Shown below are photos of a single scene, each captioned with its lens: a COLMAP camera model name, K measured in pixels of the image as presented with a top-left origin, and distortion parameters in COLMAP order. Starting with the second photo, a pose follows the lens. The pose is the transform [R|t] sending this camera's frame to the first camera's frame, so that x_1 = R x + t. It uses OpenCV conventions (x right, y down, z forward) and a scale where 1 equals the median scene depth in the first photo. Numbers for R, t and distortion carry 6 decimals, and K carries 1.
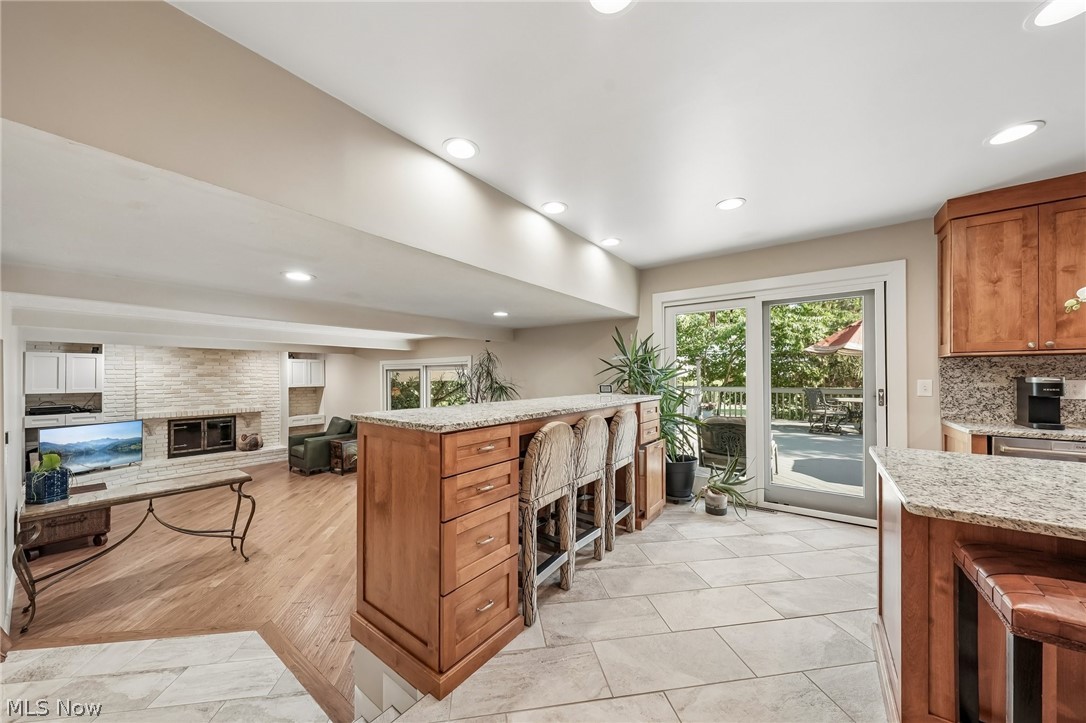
lens RADIAL K [[377.7, 0, 542.0], [0, 377.7, 375.3], [0, 0, 1]] dist [-0.004223, 0.000013]
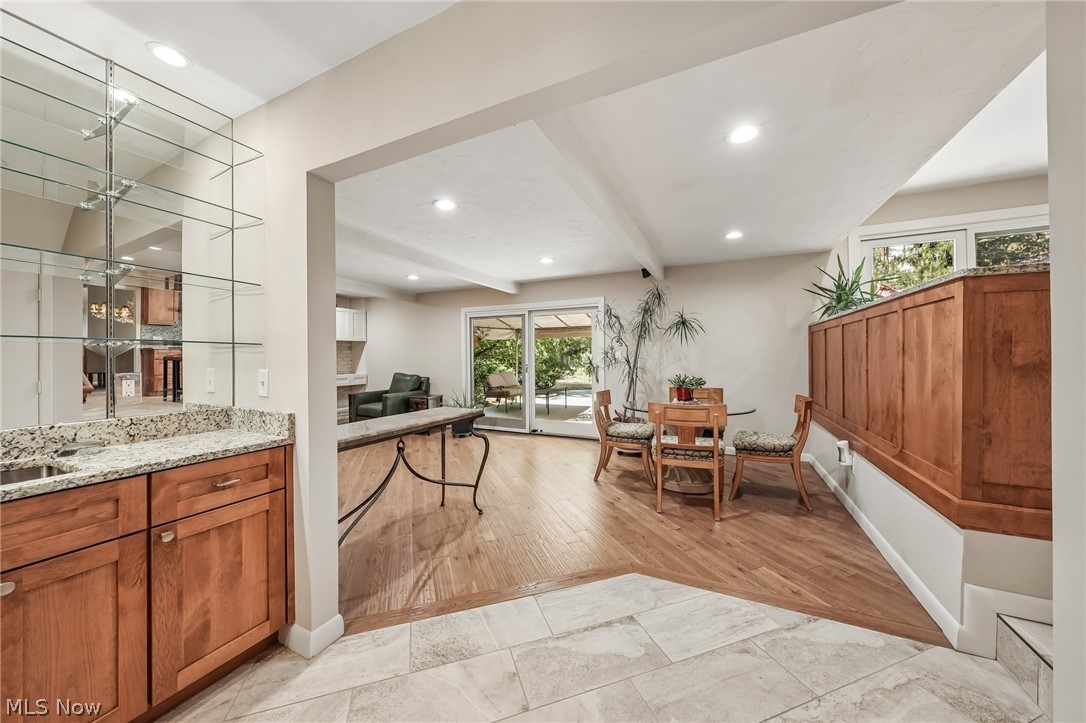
lens RADIAL K [[377.7, 0, 544.2], [0, 377.7, 356.4], [0, 0, 1]] dist [-0.004223, 0.000013]
pose [[0.982139, -0.000290, 0.188154, -0.861276], [-0.000316, 0.999995, 0.003192, 0.157316], [-0.188154, -0.003195, 0.982134, 0.178046]]
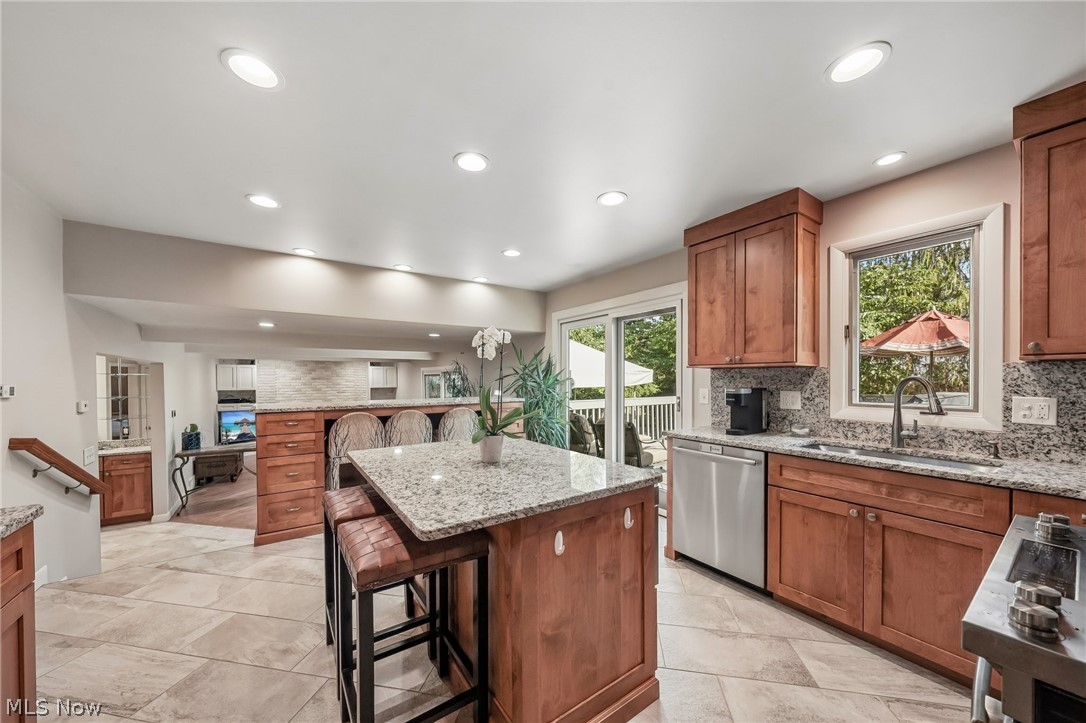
lens RADIAL K [[377.7, 0, 533.5], [0, 377.7, 383.9], [0, 0, 1]] dist [-0.004223, 0.000013]
pose [[0.945253, 0.007748, -0.326245, 0.731523], [-0.001938, 0.999834, 0.018130, -0.017443], [0.326332, -0.016505, 0.945111, -0.163482]]
